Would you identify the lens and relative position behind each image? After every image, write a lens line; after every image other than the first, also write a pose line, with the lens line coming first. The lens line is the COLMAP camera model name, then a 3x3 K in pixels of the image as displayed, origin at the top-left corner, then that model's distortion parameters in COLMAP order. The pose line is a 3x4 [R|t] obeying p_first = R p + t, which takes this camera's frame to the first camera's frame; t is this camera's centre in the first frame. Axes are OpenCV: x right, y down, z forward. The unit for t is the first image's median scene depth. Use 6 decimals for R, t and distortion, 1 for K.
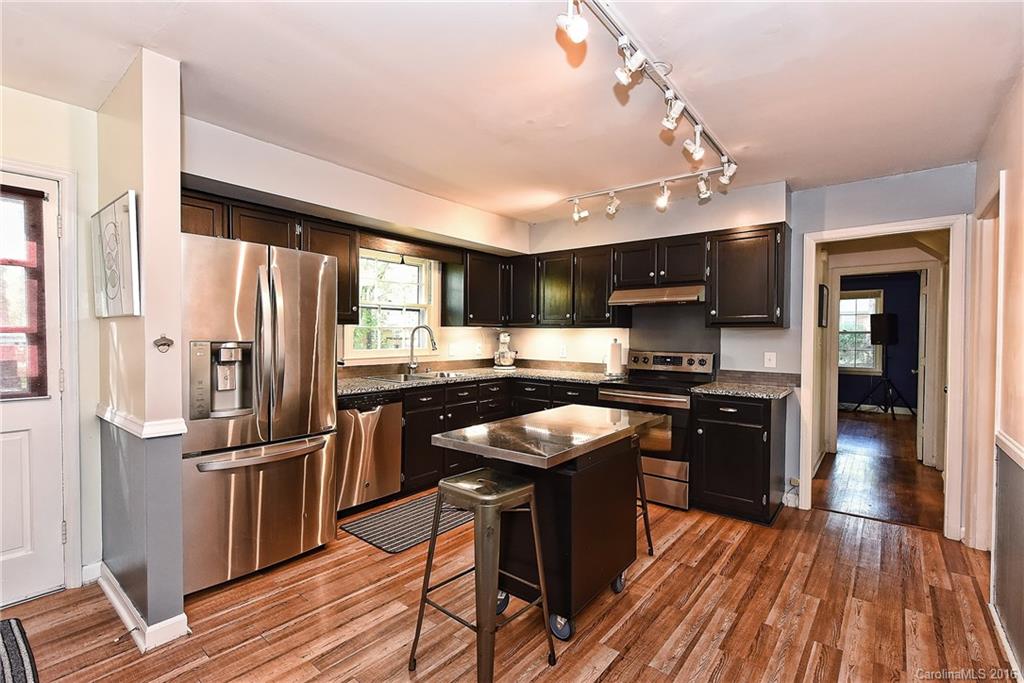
lens RADIAL K [[456.0, 0, 510.1], [0, 456.0, 342.8], [0, 0, 1]] dist [0.002564, -0.000076]
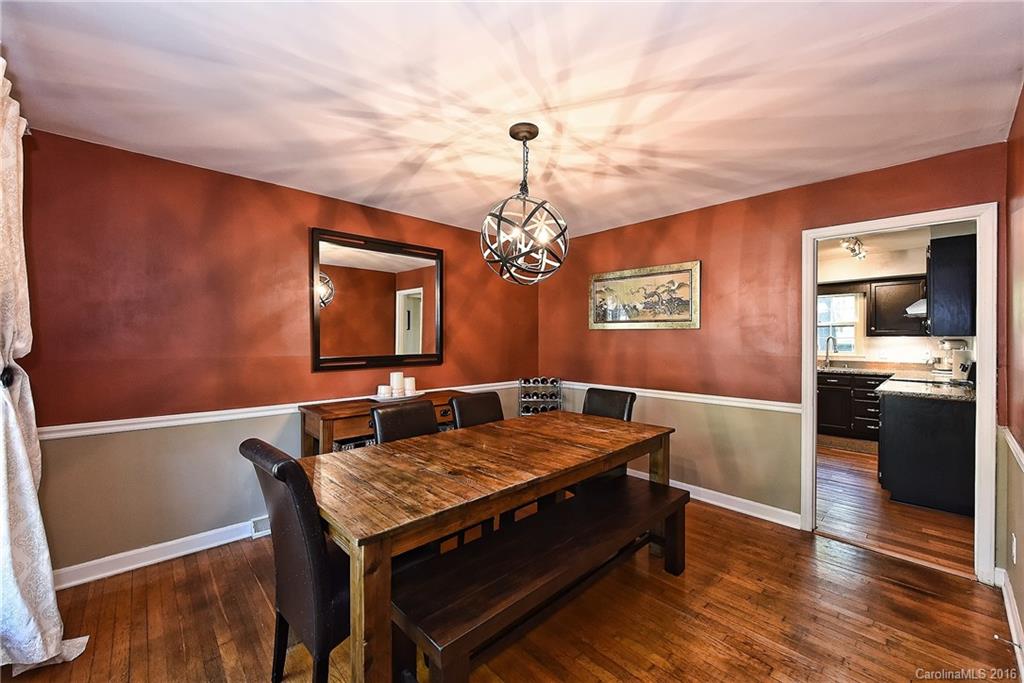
lens RADIAL K [[404.0, 0, 513.1], [0, 404.0, 338.7], [0, 0, 1]] dist [-0.000883, -0.000358]
pose [[-0.137586, -0.003454, -0.990484, 1.659930], [-0.020840, 0.999783, -0.000592, -0.008152], [0.990271, 0.020560, -0.137628, 0.092643]]
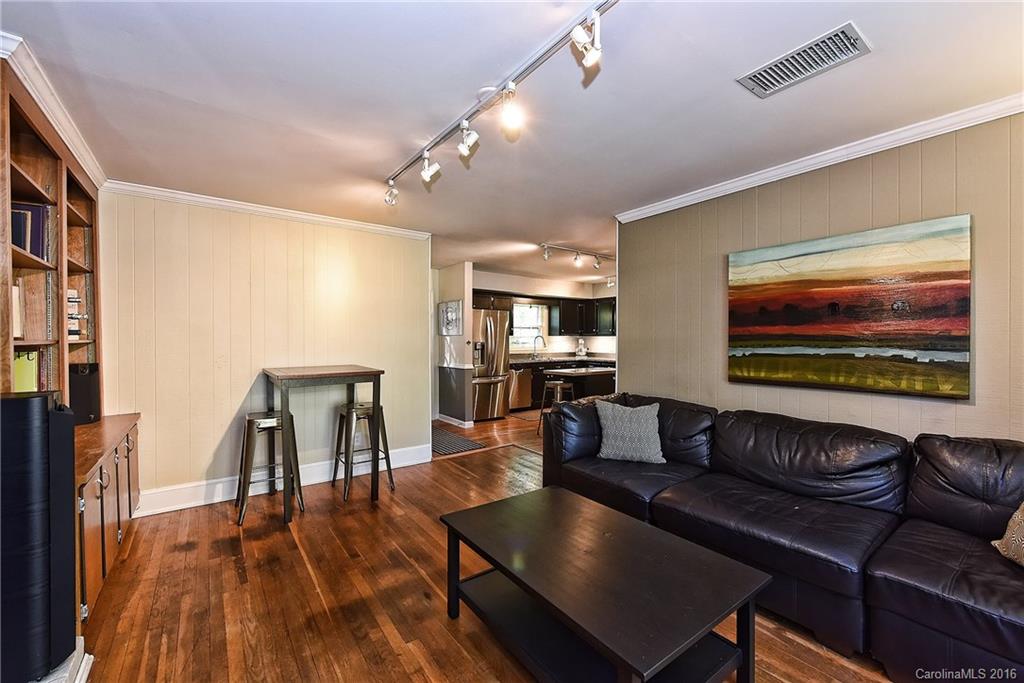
lens RADIAL K [[414.7, 0, 512.3], [0, 414.7, 342.5], [0, 0, 1]] dist [0.000446, 0.000019]
pose [[0.969074, -0.006342, -0.246690, 0.199636], [0.002995, 0.999898, -0.013938, 0.025885], [0.246754, 0.012768, 0.968994, -1.116787]]
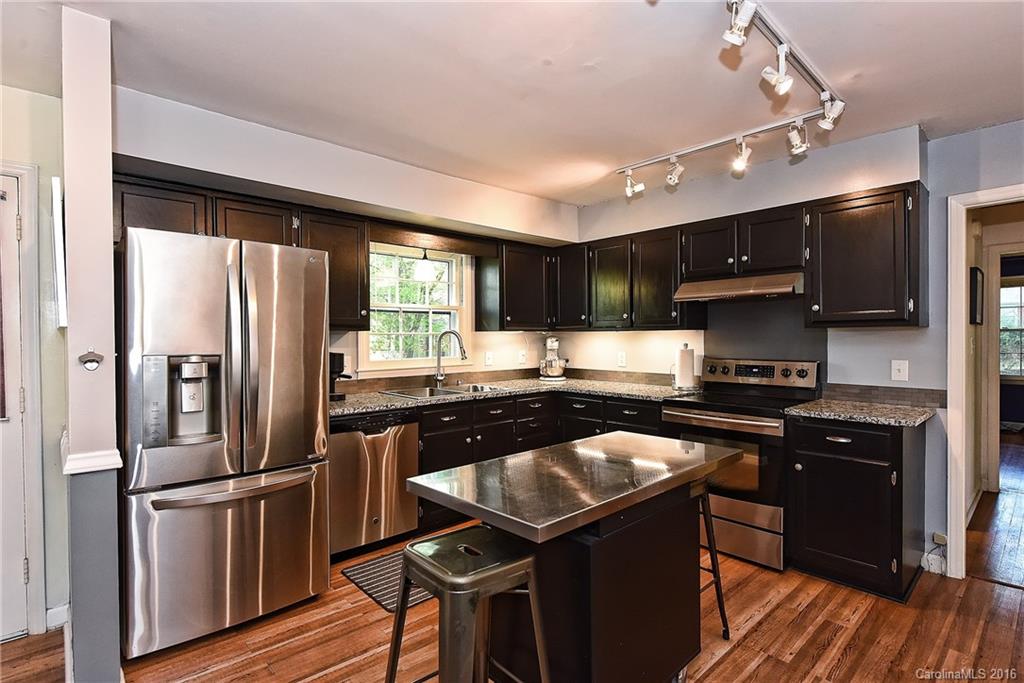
lens RADIAL K [[495.1, 0, 511.3], [0, 495.1, 342.8], [0, 0, 1]] dist [-0.000629, -0.000642]
pose [[0.989163, -0.011776, -0.146348, 0.068730], [0.010620, 0.999906, -0.008681, -0.007181], [0.146436, 0.007033, 0.989195, 0.121075]]
